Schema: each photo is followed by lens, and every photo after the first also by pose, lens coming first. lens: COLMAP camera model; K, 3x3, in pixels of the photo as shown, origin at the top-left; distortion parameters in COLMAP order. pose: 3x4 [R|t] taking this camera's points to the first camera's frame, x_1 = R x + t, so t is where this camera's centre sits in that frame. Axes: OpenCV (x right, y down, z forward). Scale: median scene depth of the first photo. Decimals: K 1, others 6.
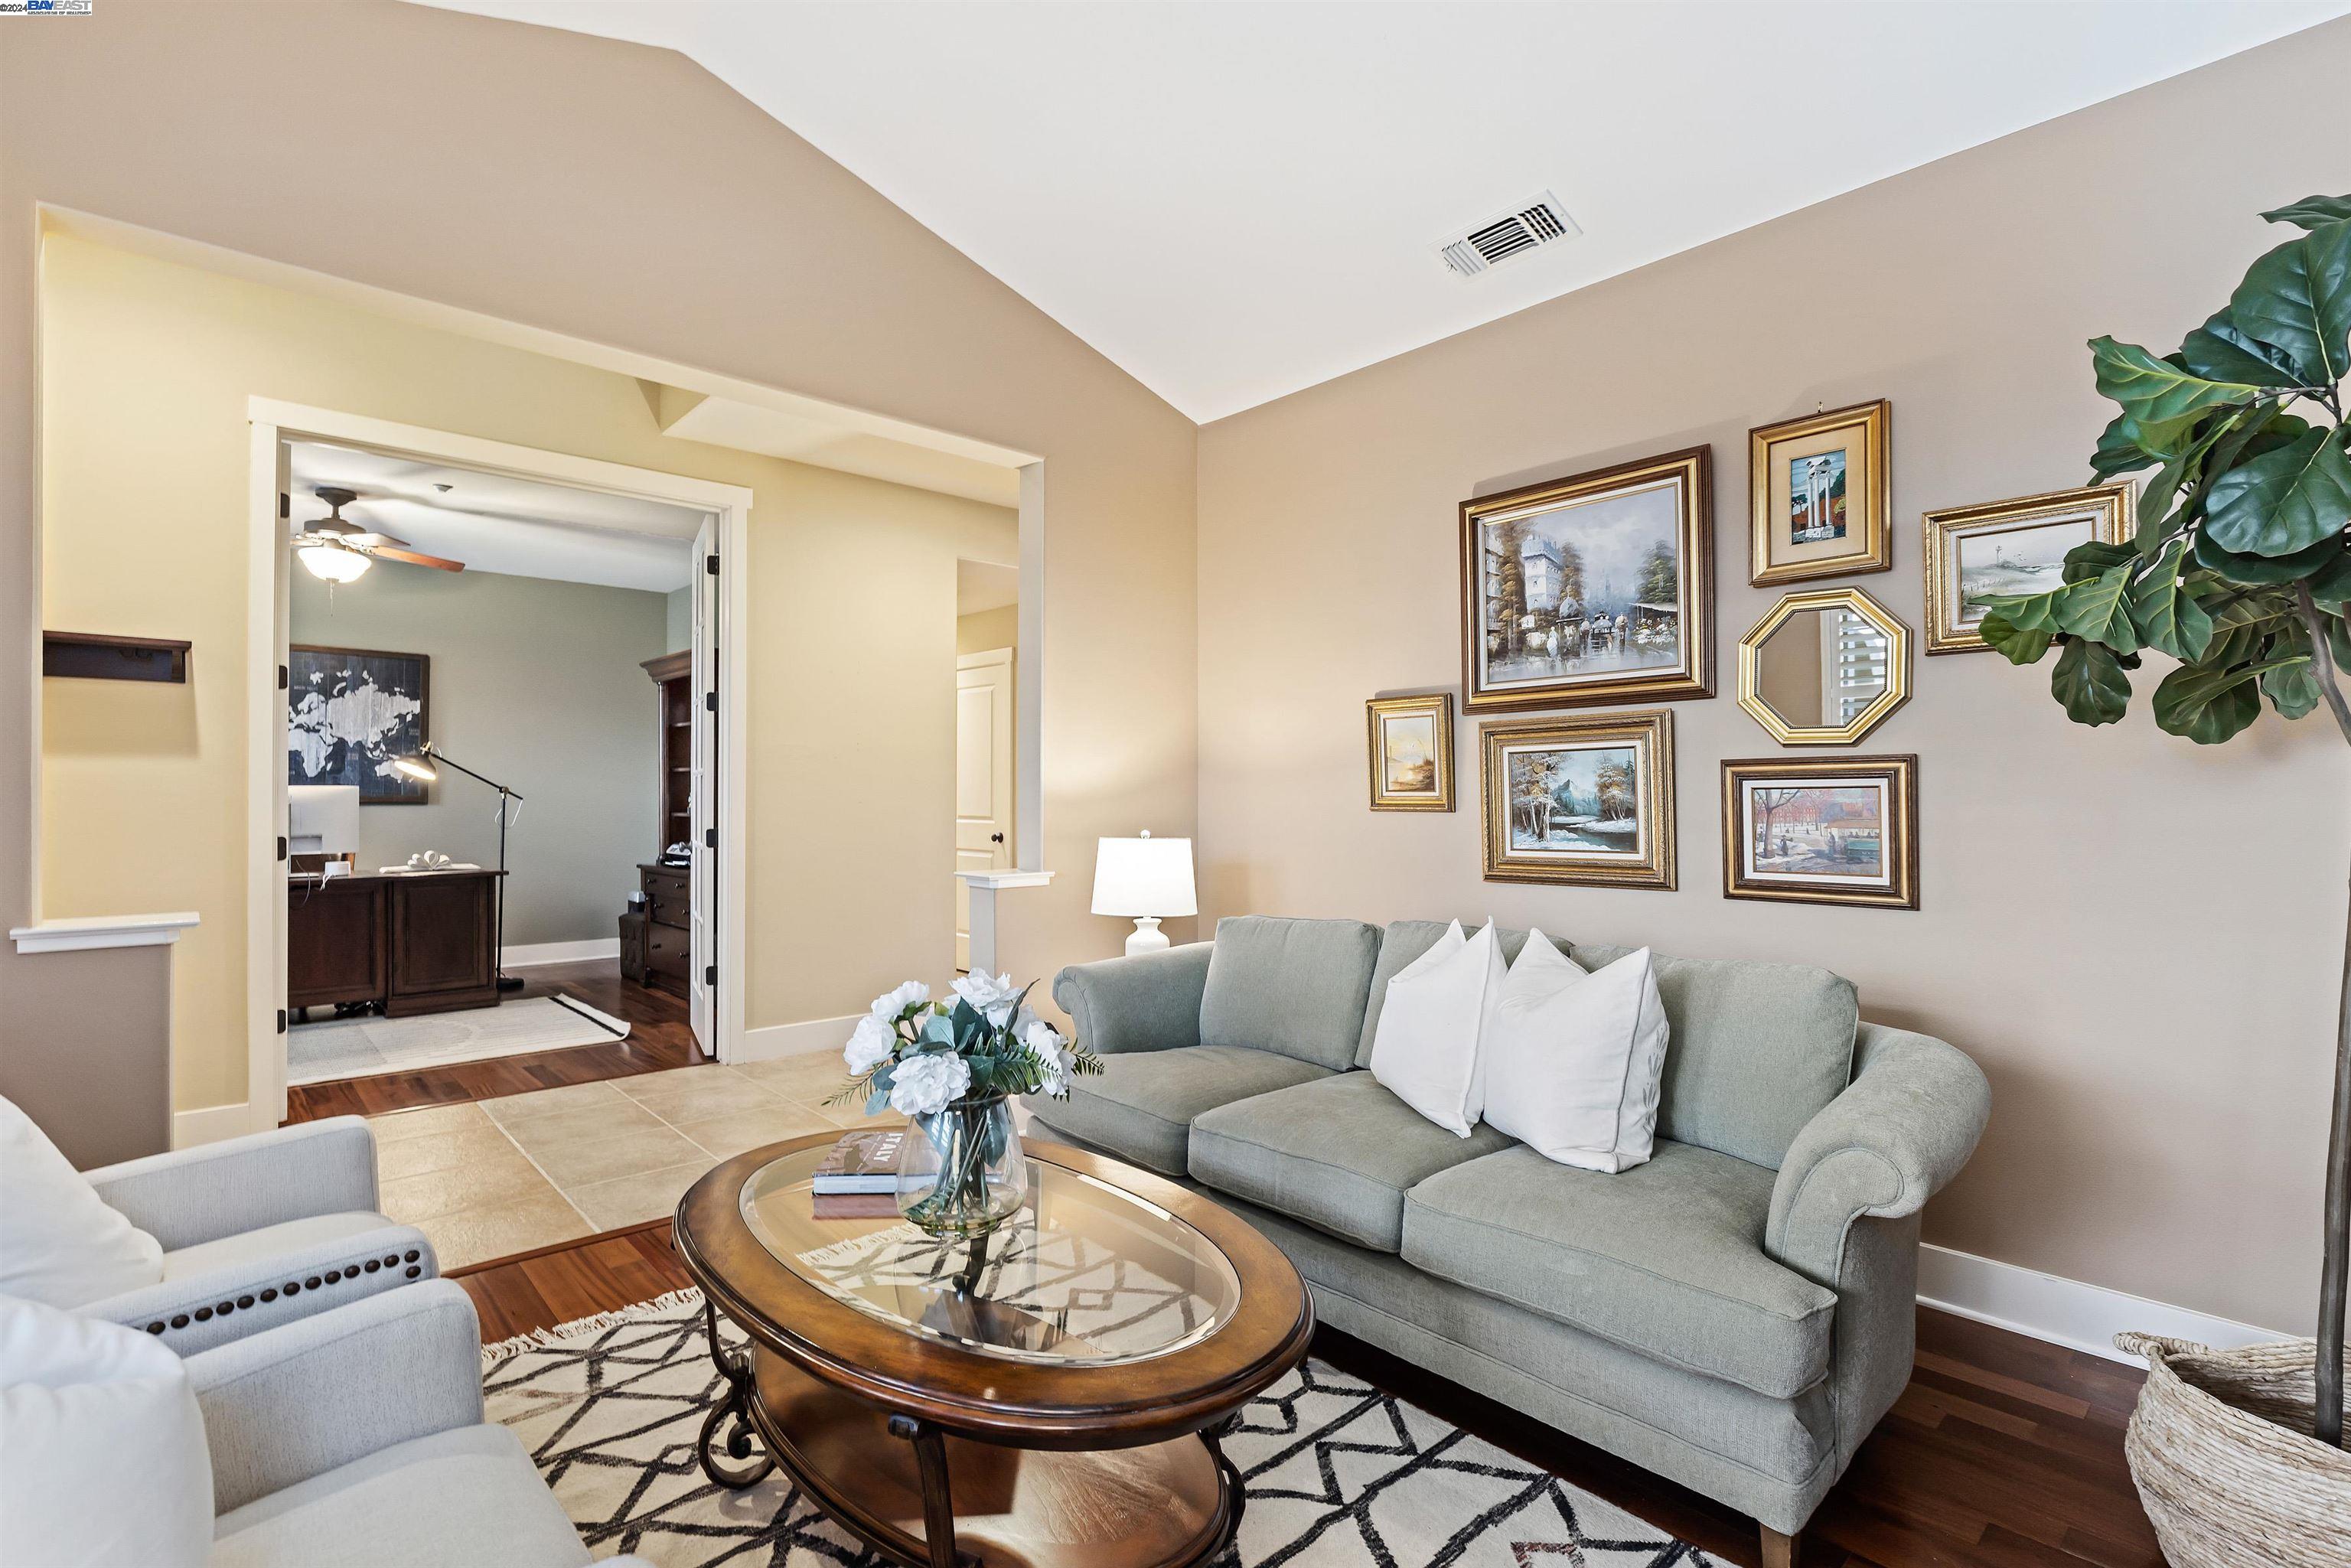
lens RADIAL K [[1070.6, 0, 1186.4], [0, 1070.6, 783.8], [0, 0, 1]] dist [0.001219, -0.004522]
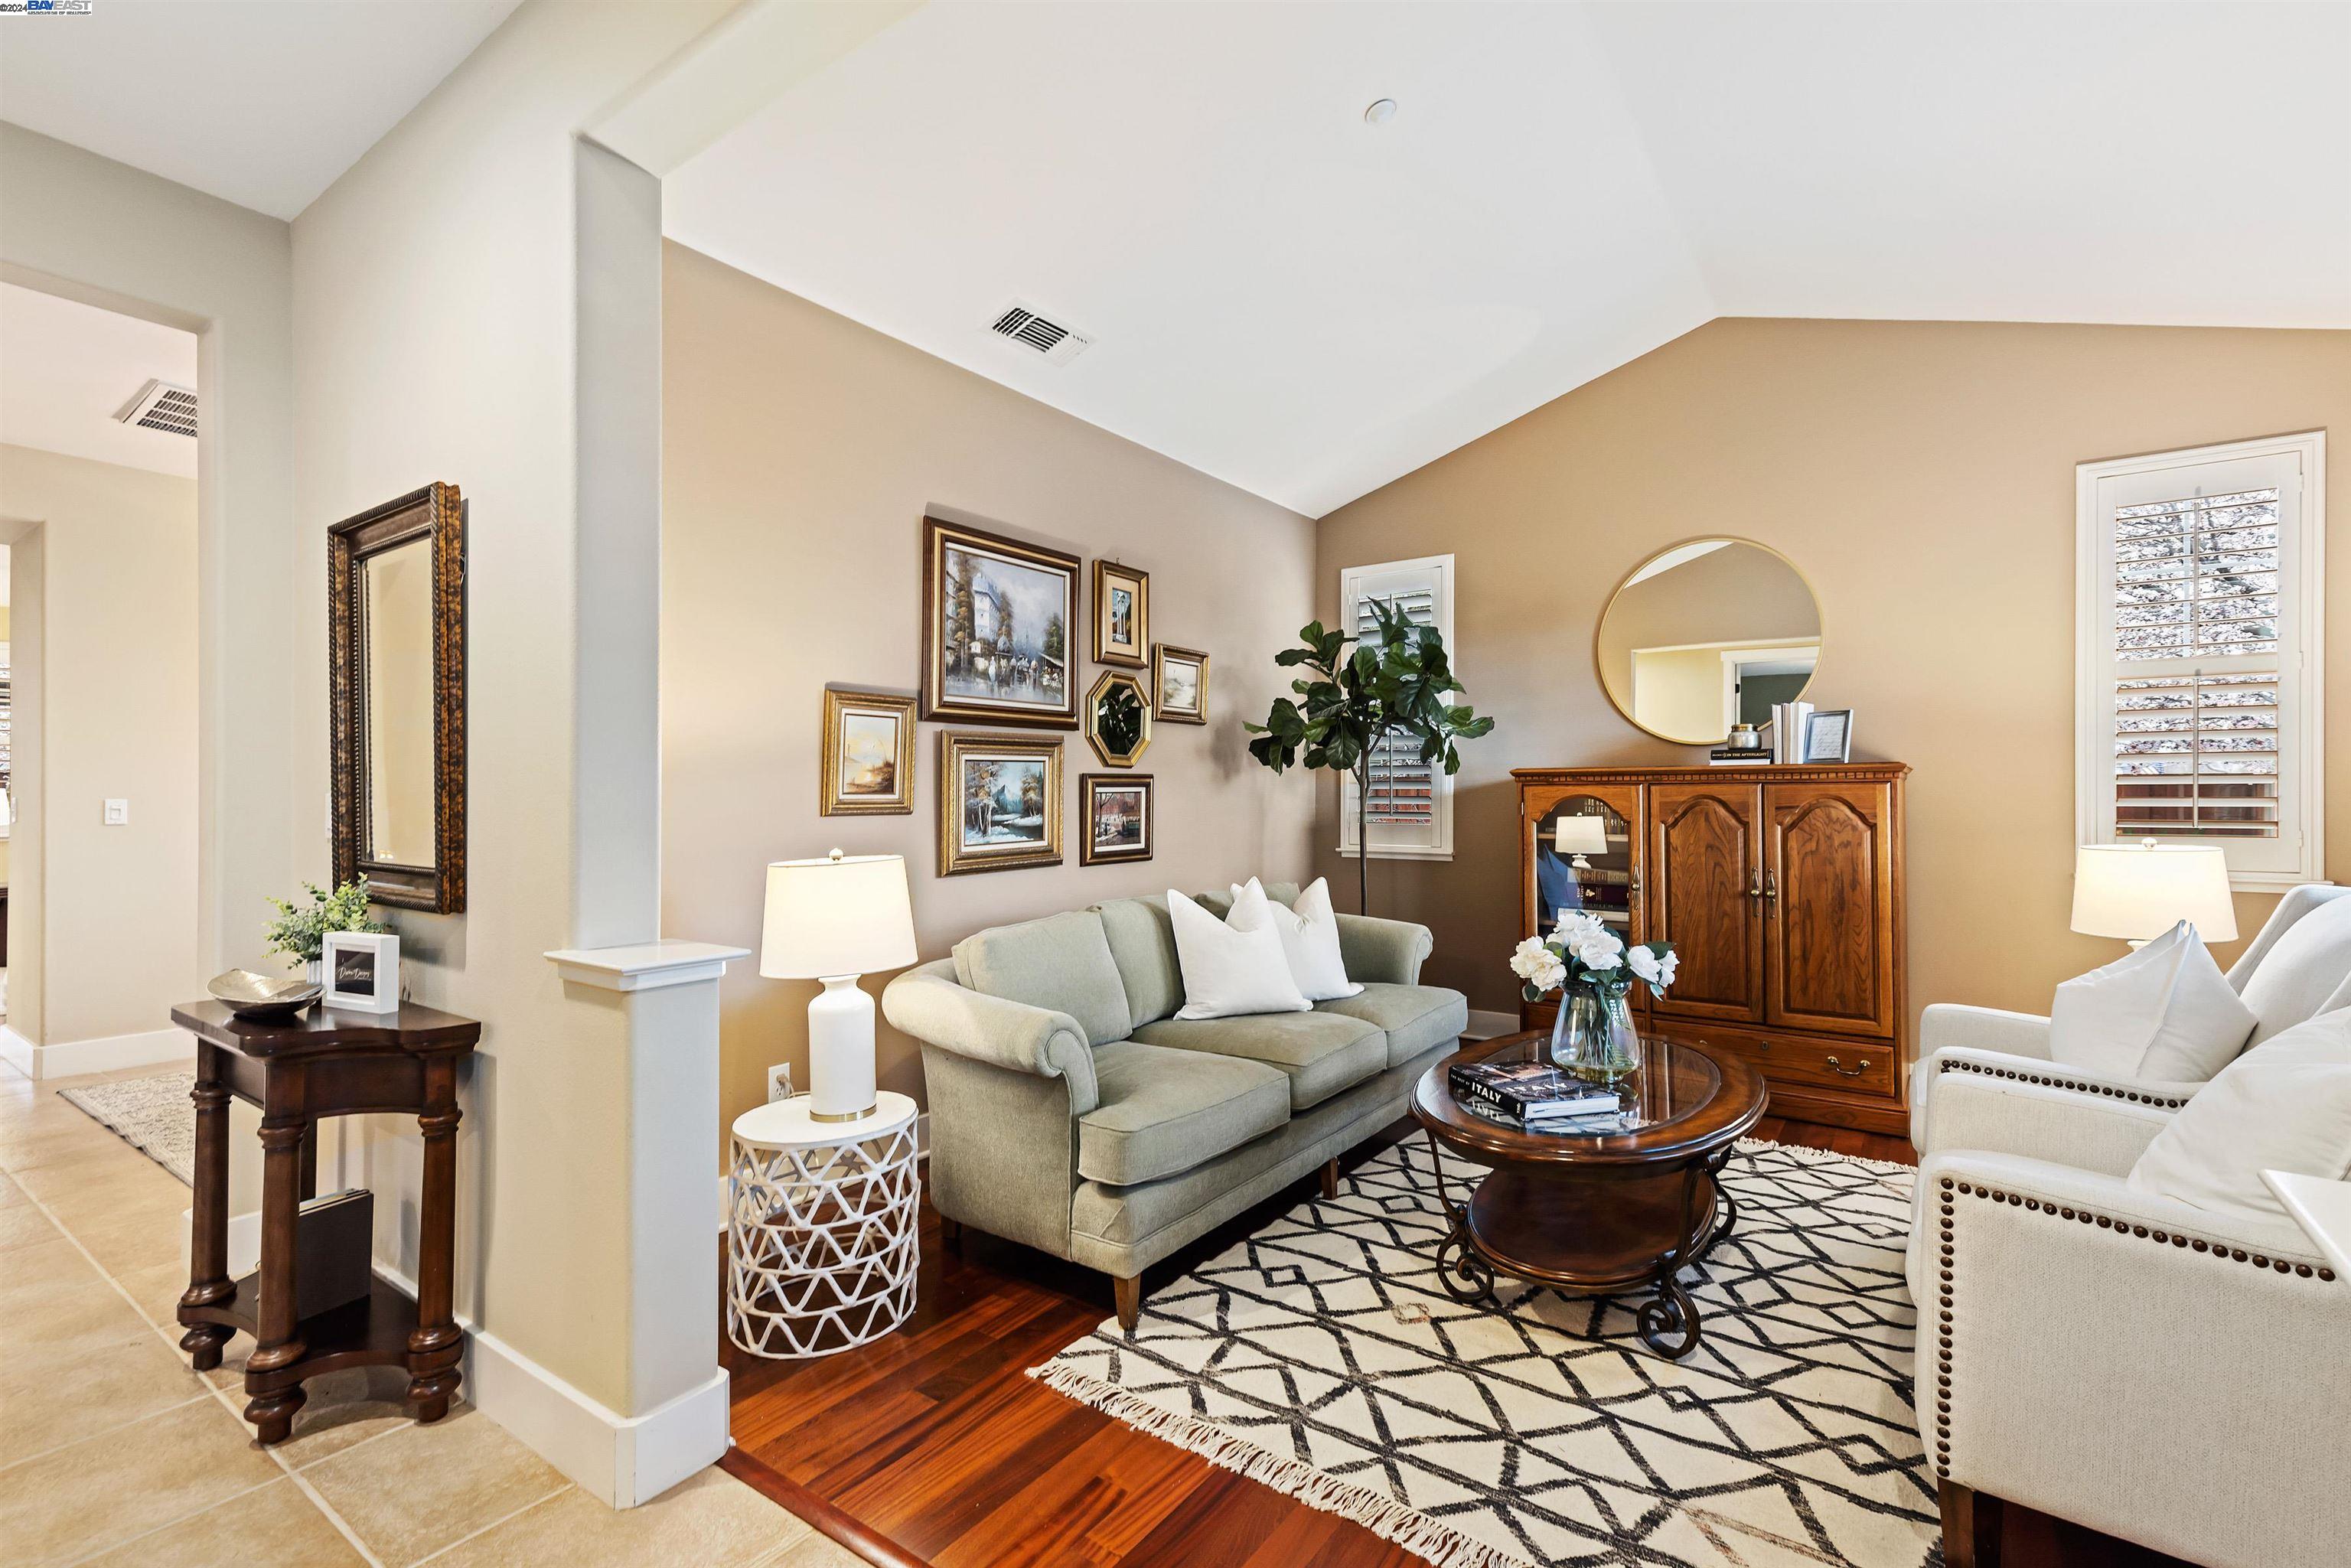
lens RADIAL K [[1070.6, 0, 1185.4], [0, 1070.6, 786.0], [0, 0, 1]] dist [0.001219, -0.004522]
pose [[-0.202867, 0.011436, 0.979140, -0.880579], [-0.005428, 0.999903, -0.012803, 0.012032], [-0.979191, -0.007912, -0.202785, 1.044380]]
